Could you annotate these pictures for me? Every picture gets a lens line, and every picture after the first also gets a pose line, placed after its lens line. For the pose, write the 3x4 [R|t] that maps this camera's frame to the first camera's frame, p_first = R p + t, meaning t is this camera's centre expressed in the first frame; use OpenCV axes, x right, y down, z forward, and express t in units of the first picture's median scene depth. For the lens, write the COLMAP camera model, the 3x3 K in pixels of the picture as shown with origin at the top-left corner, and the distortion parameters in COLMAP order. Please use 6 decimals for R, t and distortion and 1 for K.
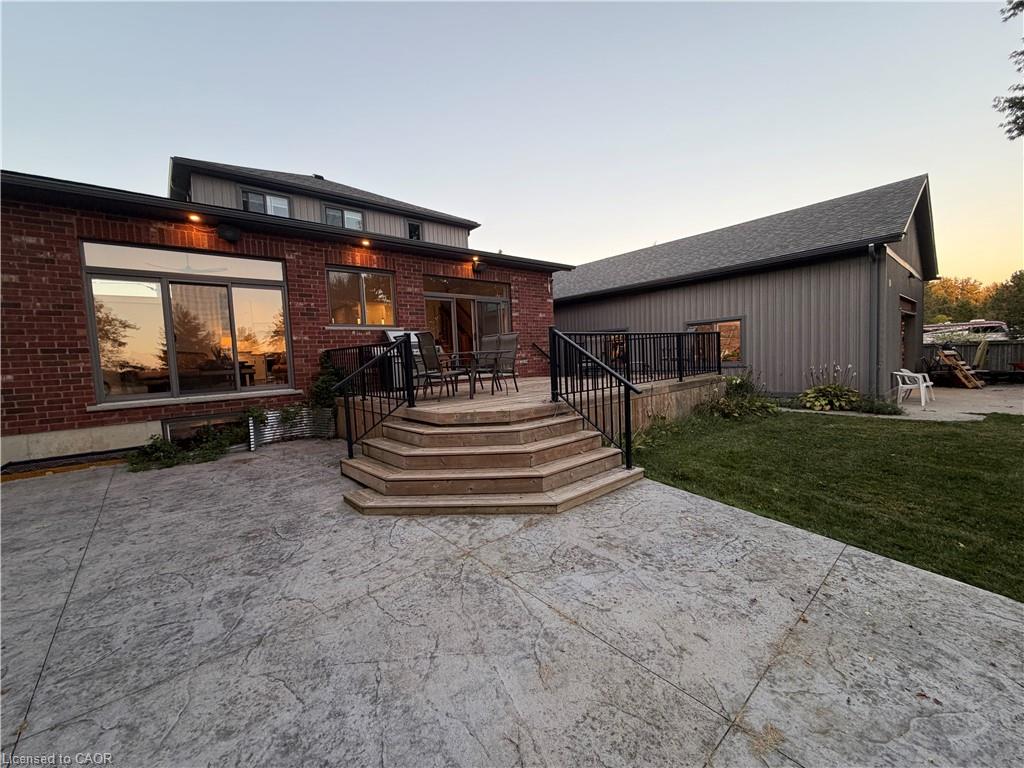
lens RADIAL K [[412.0, 0, 511.8], [0, 412.0, 381.1], [0, 0, 1]] dist [-0.002916, 0.000050]
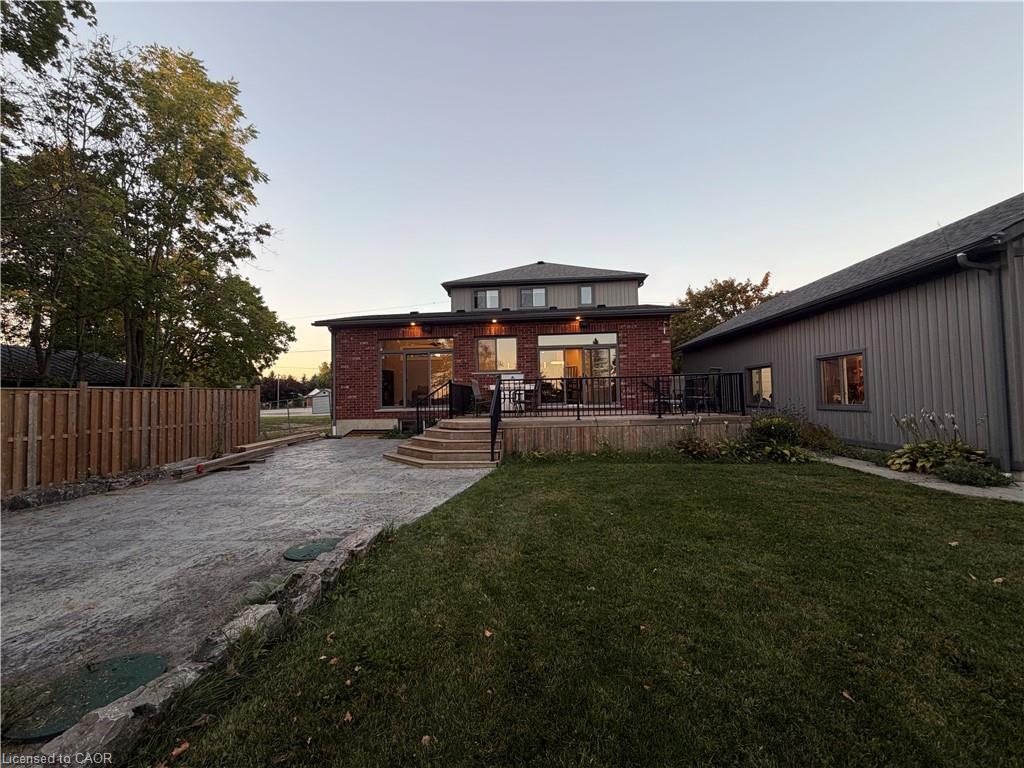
lens RADIAL K [[412.0, 0, 507.9], [0, 412.0, 383.8], [0, 0, 1]] dist [-0.002916, 0.000050]
pose [[0.701538, 0.008115, -0.712586, 0.763952], [-0.053959, 0.997669, -0.041761, -0.019357], [0.710586, 0.067748, 0.700341, -0.081358]]
